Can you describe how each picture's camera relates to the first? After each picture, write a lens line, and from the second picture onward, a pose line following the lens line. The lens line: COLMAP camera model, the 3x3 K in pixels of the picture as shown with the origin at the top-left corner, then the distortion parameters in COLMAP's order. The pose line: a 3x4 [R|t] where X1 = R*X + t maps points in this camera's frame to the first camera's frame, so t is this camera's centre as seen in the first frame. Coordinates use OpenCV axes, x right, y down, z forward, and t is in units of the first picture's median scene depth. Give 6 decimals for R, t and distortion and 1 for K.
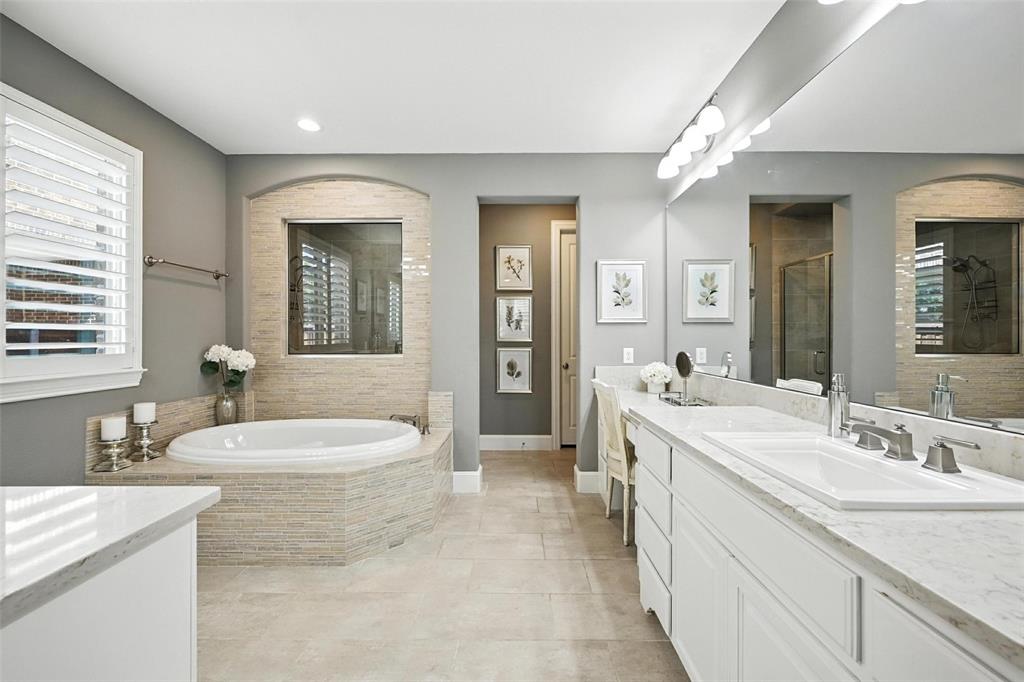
lens RADIAL K [[402.4, 0, 514.2], [0, 402.4, 339.5], [0, 0, 1]] dist [-0.000221, 0.000101]
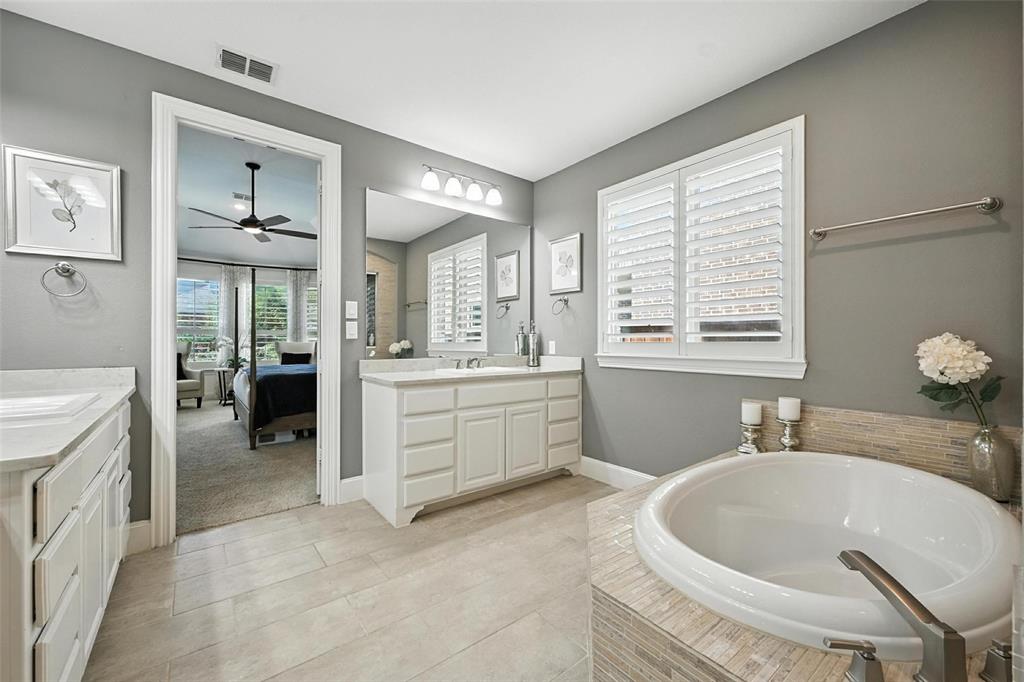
lens RADIAL K [[402.4, 0, 516.1], [0, 402.4, 341.0], [0, 0, 1]] dist [-0.000221, 0.000101]
pose [[-0.778380, 0.003590, -0.627783, 0.135563], [-0.000433, 0.999980, 0.006256, 0.026113], [0.627793, 0.005142, -0.778363, 1.414239]]
